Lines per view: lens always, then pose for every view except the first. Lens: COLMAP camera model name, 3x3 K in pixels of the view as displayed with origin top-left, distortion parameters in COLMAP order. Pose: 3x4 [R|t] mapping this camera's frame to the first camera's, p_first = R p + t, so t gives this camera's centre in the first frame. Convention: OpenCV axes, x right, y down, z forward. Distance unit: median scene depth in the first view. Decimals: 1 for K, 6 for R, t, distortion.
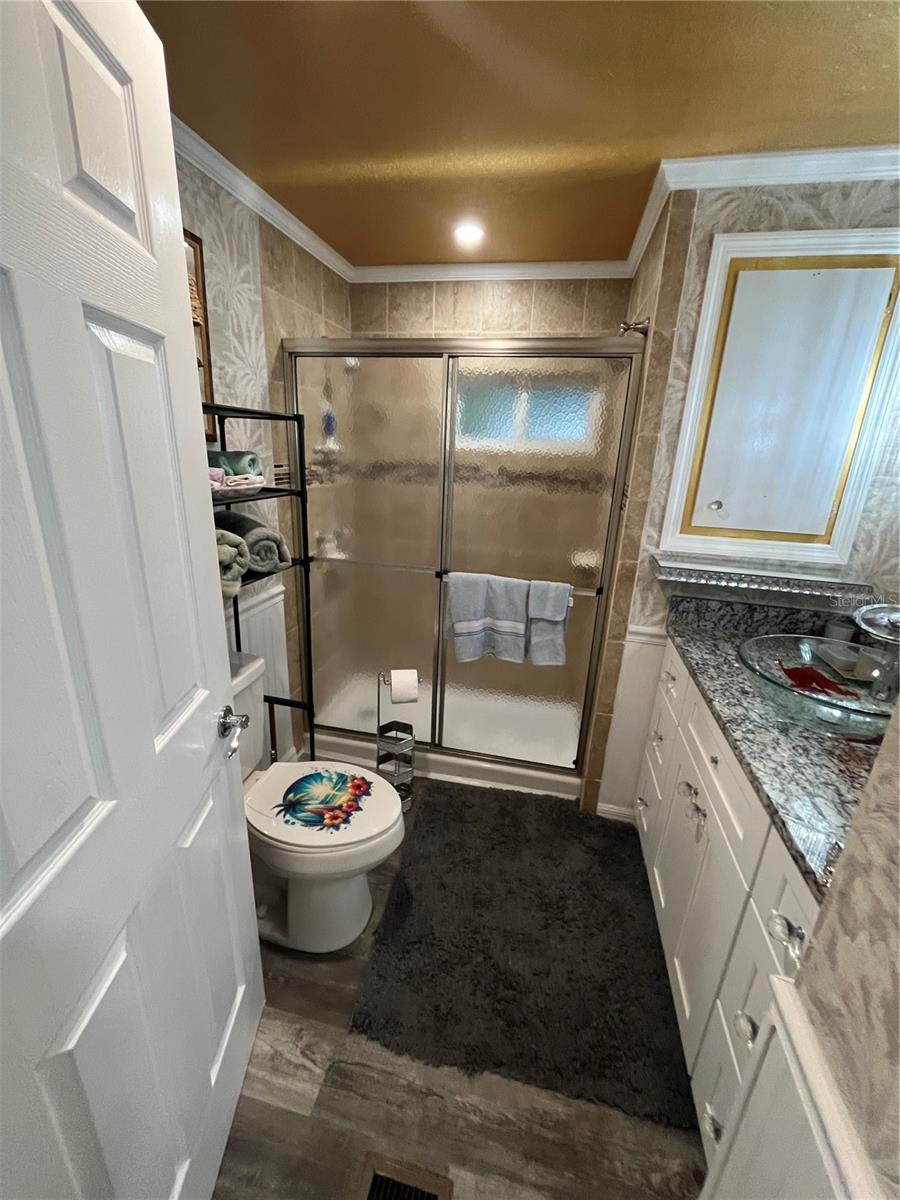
lens RADIAL K [[483.7, 0, 452.1], [0, 483.7, 597.4], [0, 0, 1]] dist [-0.002177, -0.000545]
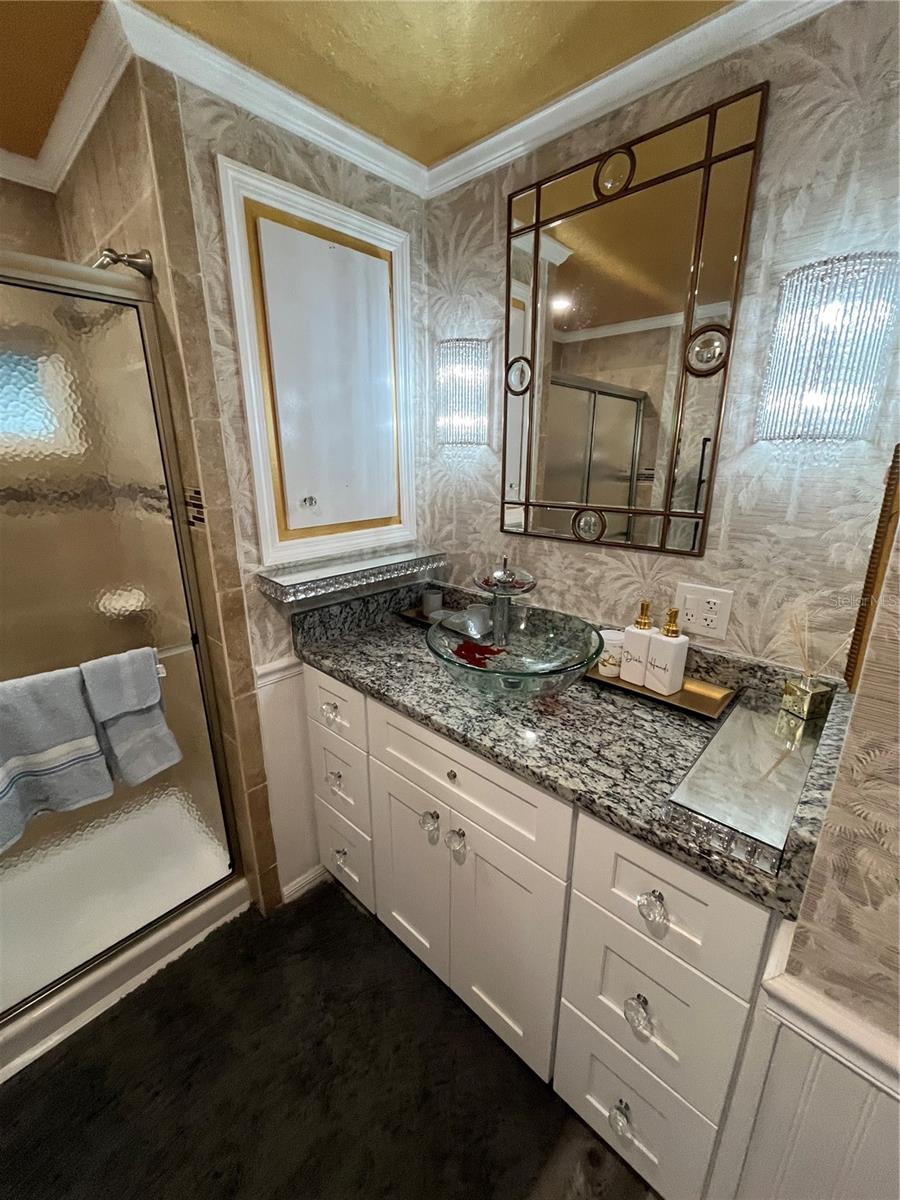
lens RADIAL K [[483.7, 0, 452.1], [0, 483.7, 597.4], [0, 0, 1]] dist [-0.002177, -0.000545]
pose [[0.511583, -0.289510, 0.808992, -0.071506], [0.284249, 0.945537, 0.158624, -0.091250], [-0.810855, 0.148806, 0.566013, 0.319957]]
